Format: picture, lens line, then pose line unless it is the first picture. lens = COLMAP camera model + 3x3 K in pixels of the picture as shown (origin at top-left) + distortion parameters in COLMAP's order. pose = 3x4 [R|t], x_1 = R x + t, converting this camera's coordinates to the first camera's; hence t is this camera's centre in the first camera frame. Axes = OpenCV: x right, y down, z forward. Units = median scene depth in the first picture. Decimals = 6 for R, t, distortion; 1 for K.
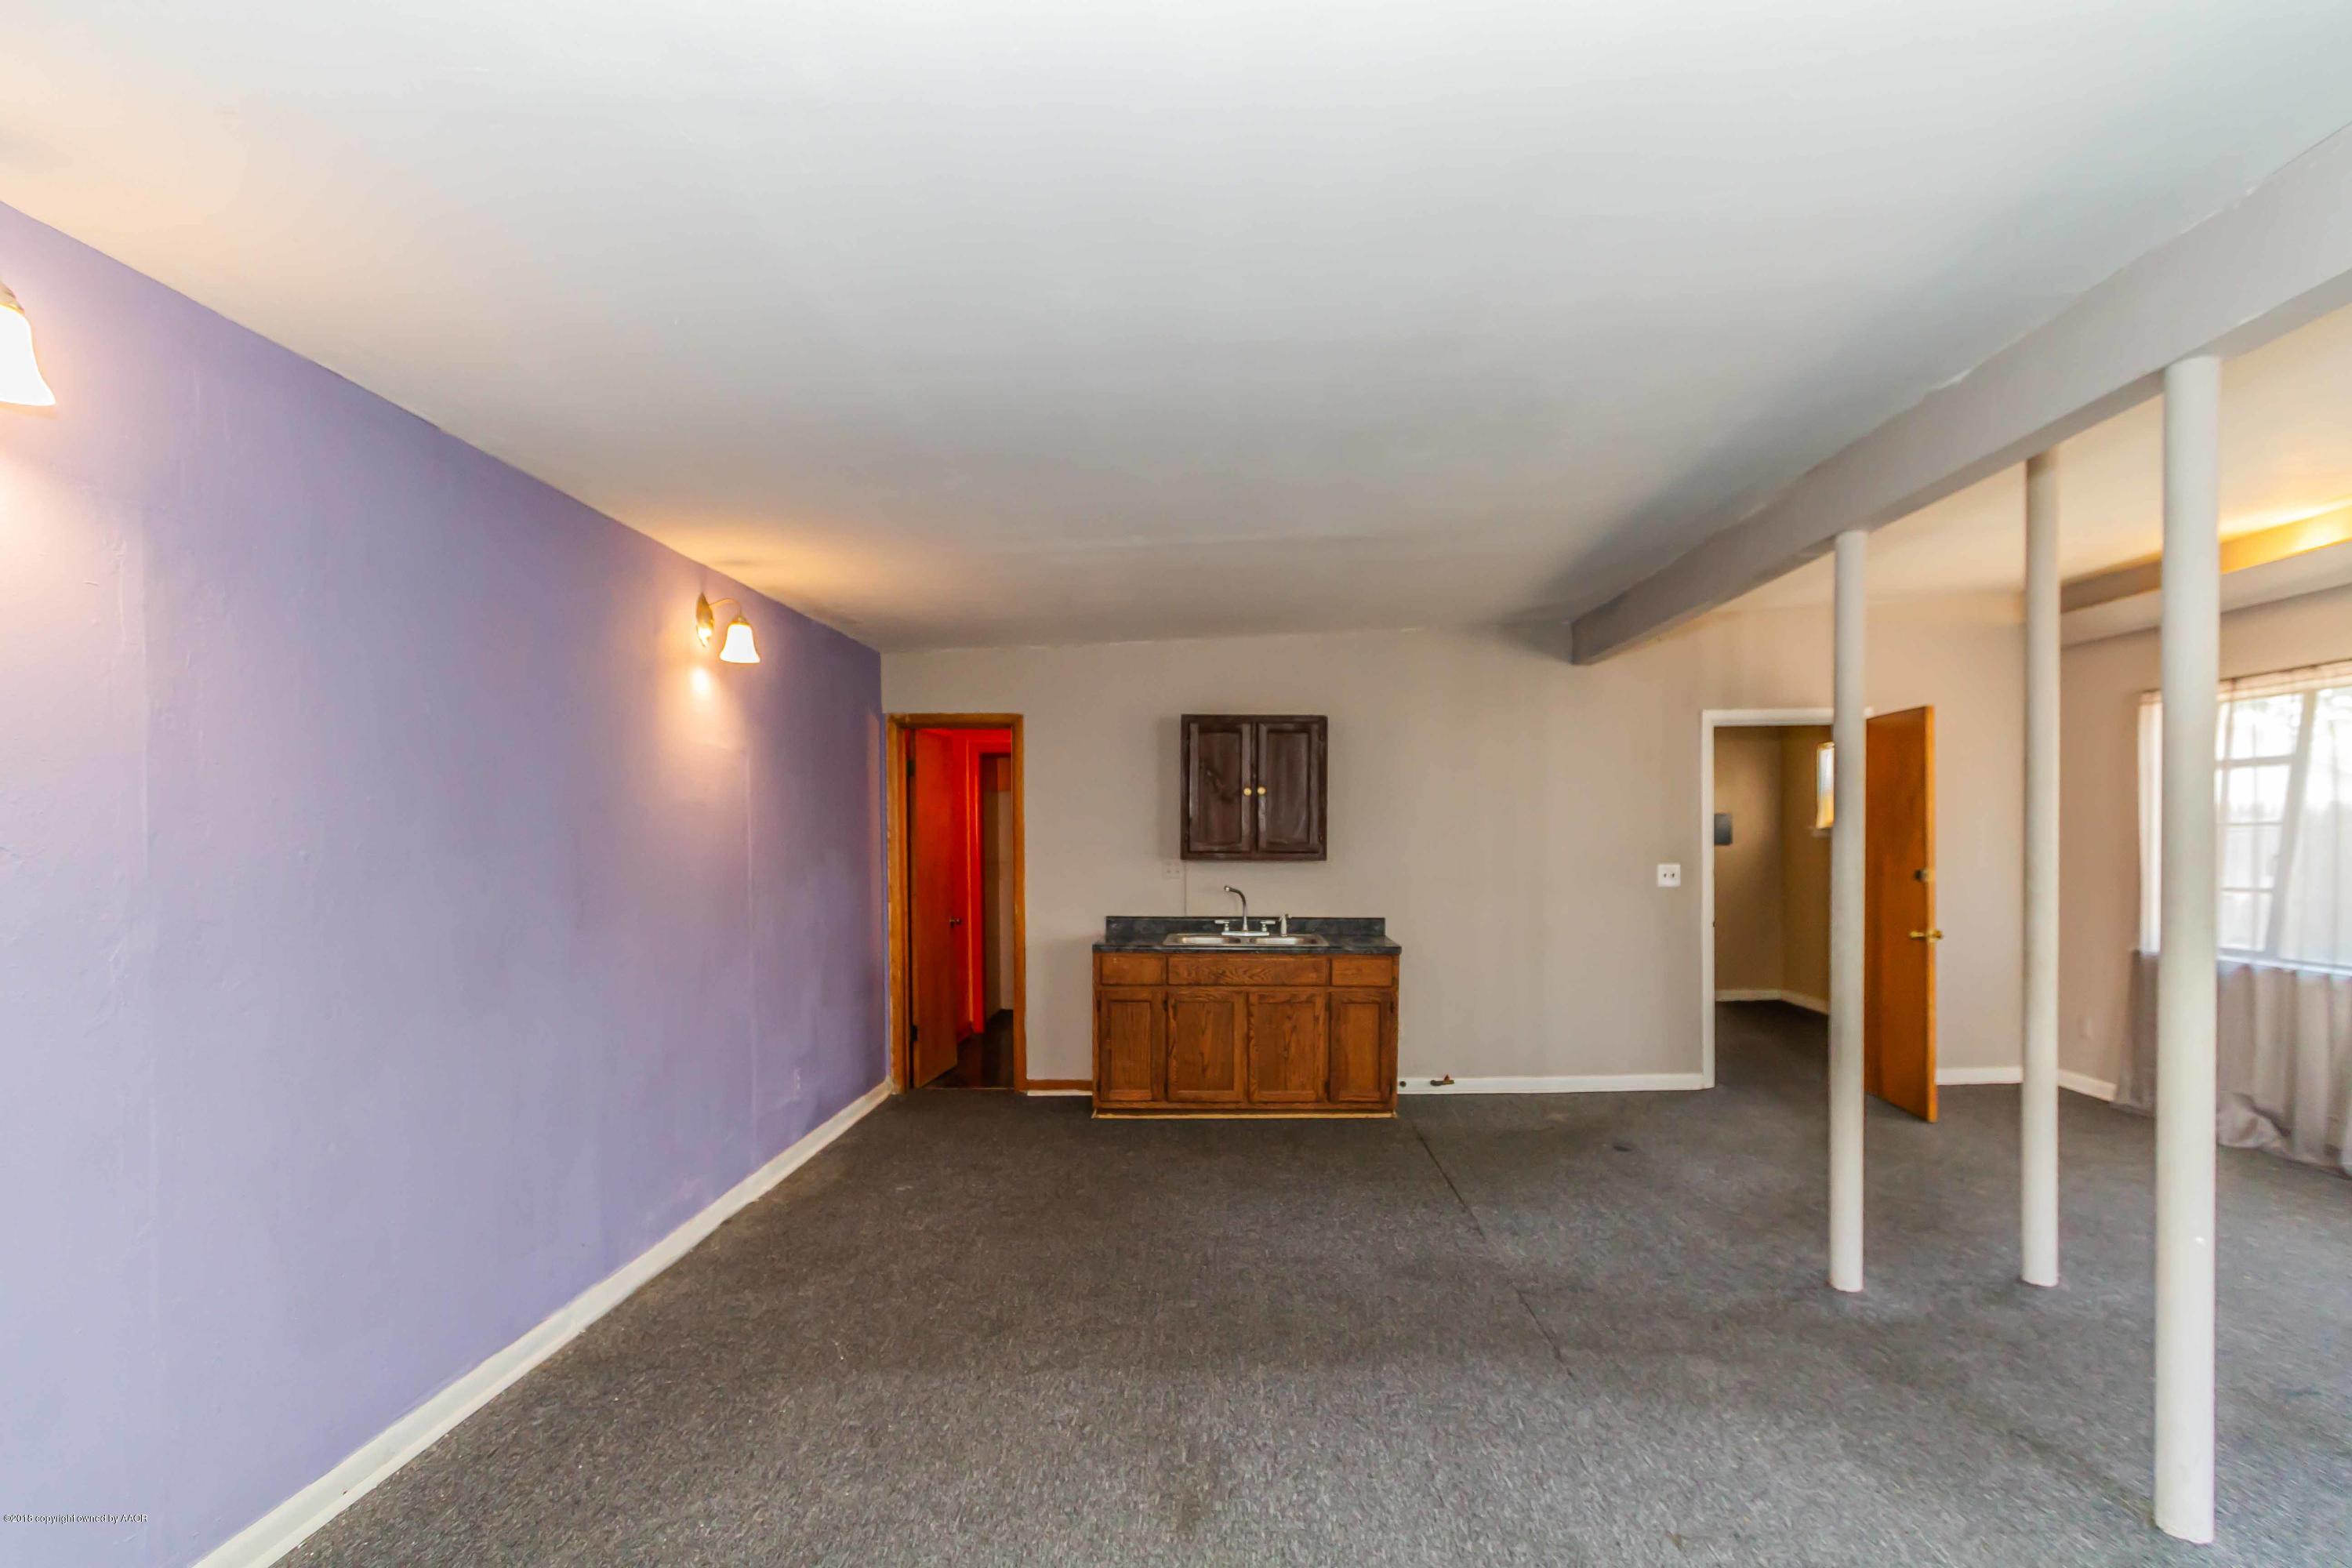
lens RADIAL K [[1106.2, 0, 1220.7], [0, 1106.2, 845.8], [0, 0, 1]] dist [-0.000964, -0.001375]
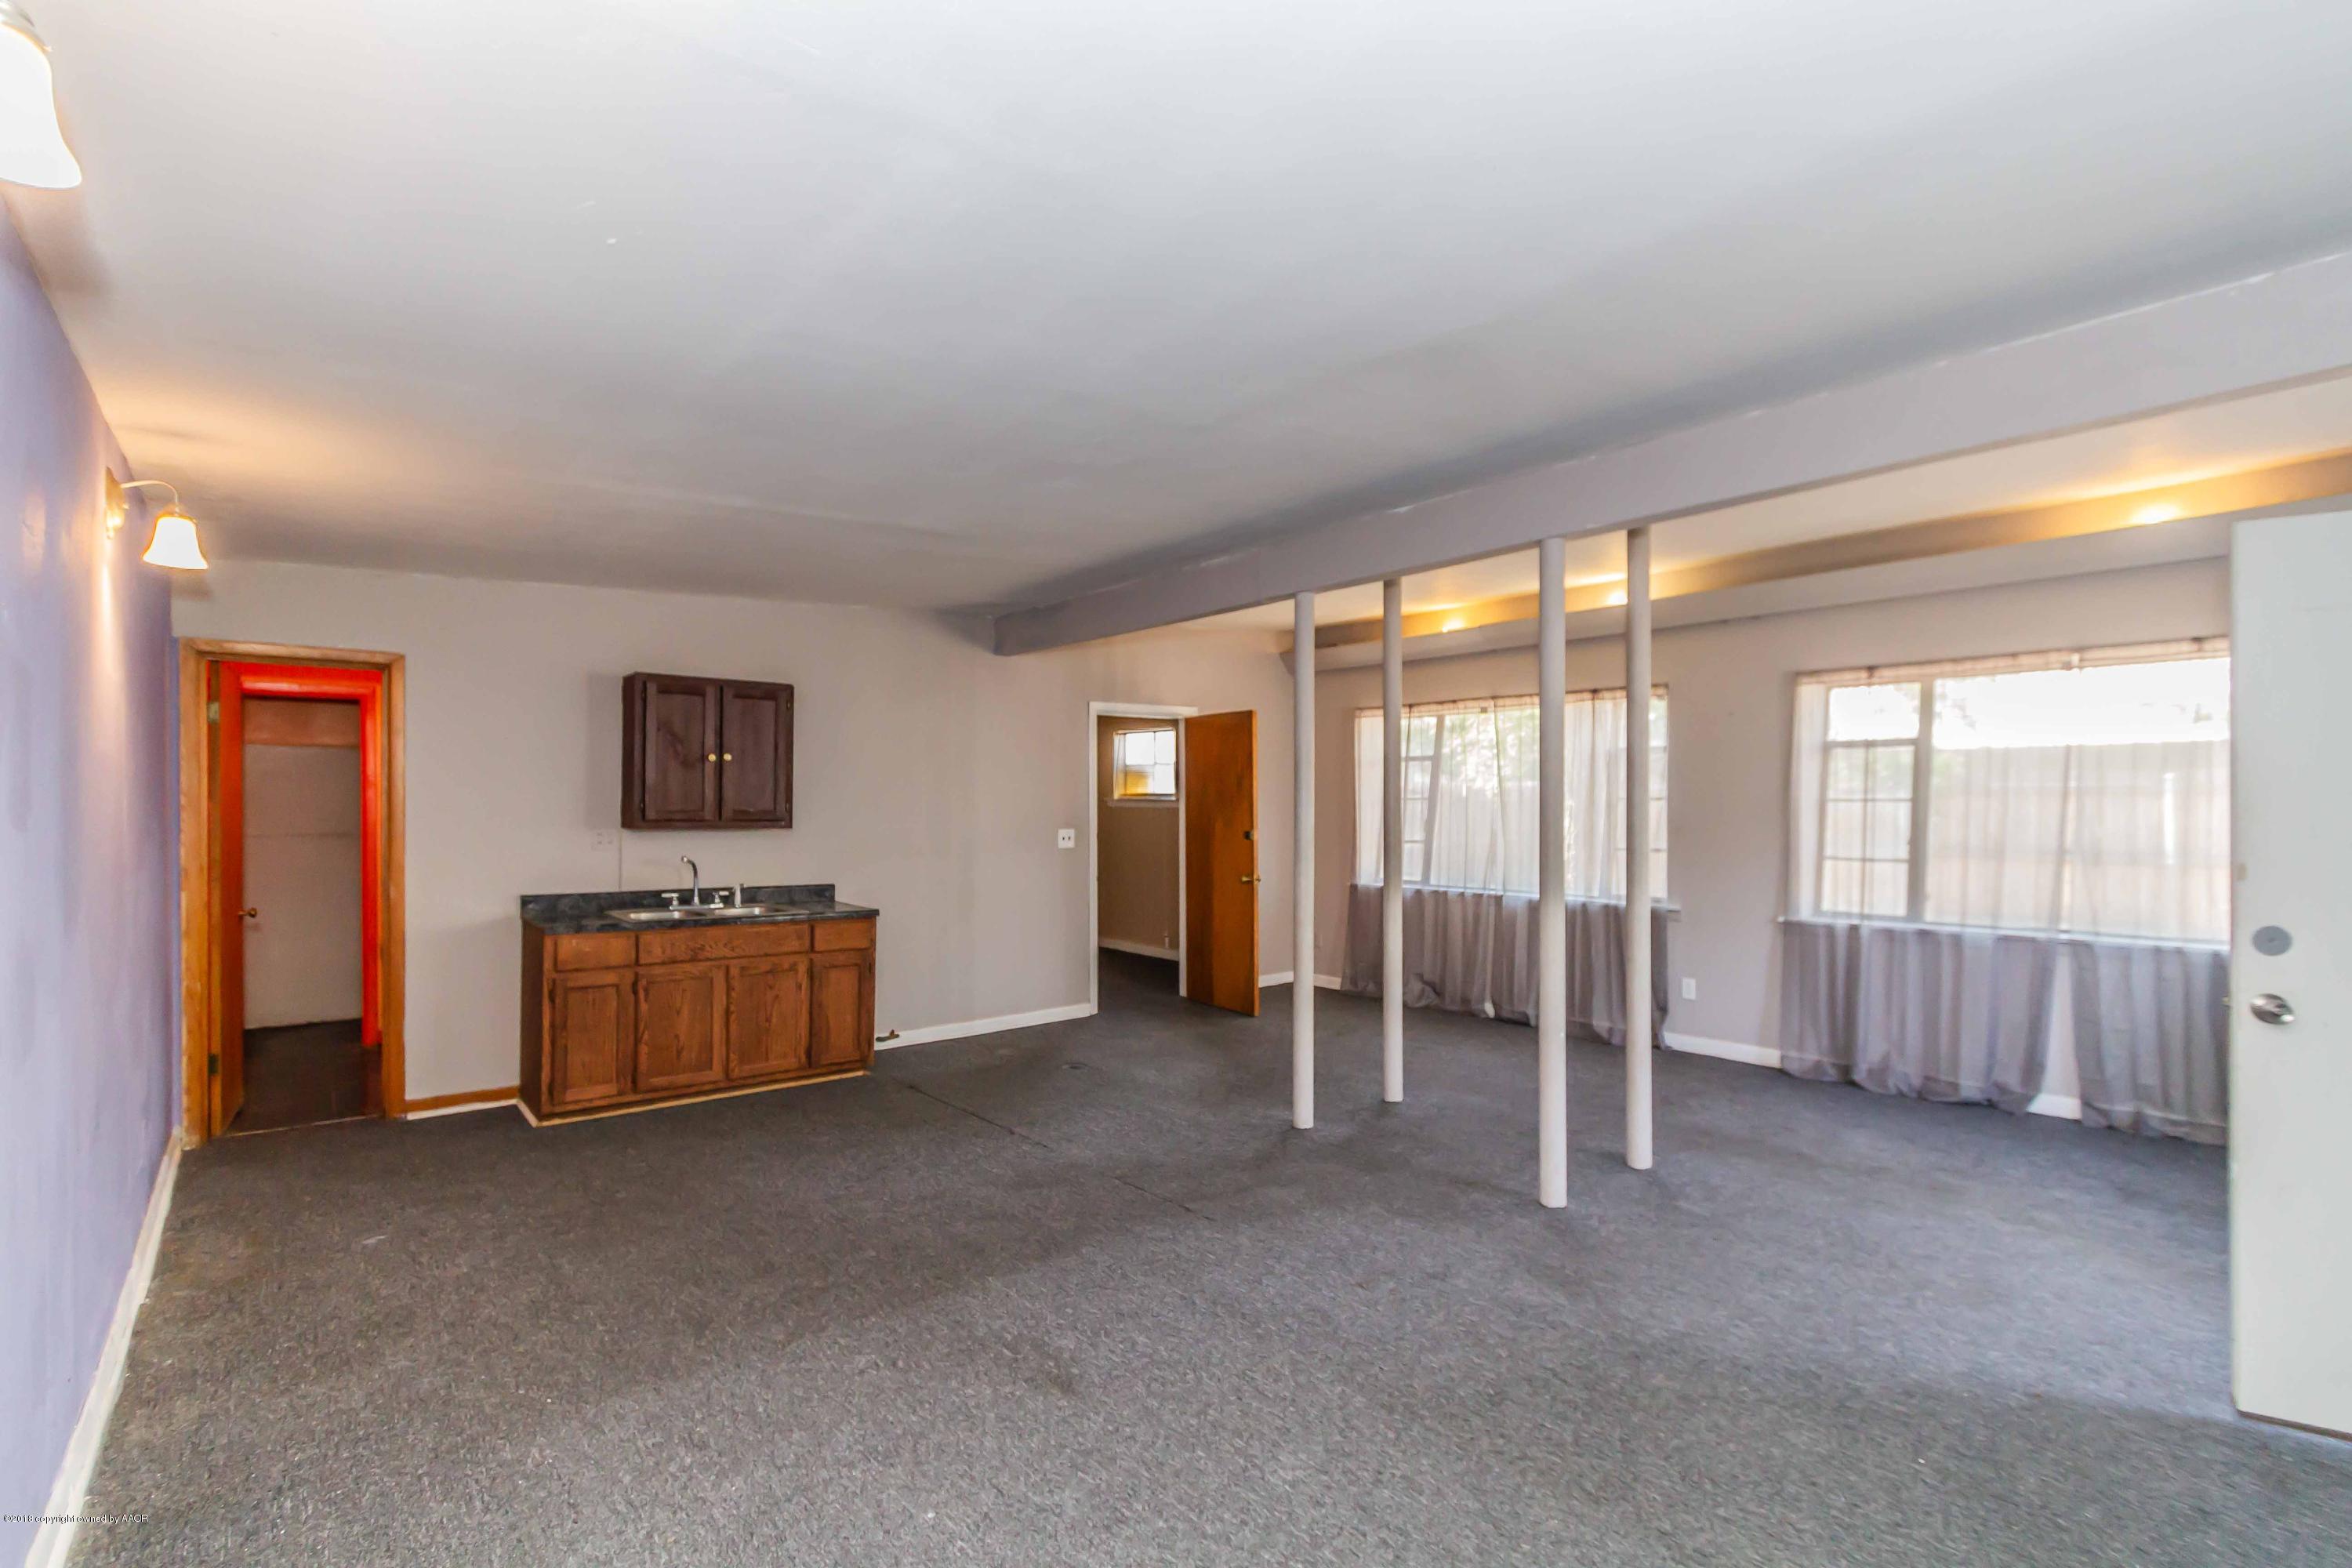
lens RADIAL K [[1106.2, 0, 1179.1], [0, 1106.2, 793.0], [0, 0, 1]] dist [-0.000964, -0.001375]
pose [[0.775157, 0.010806, 0.631676, -0.294288], [0.002177, 0.999802, -0.019776, 0.001797], [-0.631764, 0.016705, 0.774980, 0.002408]]
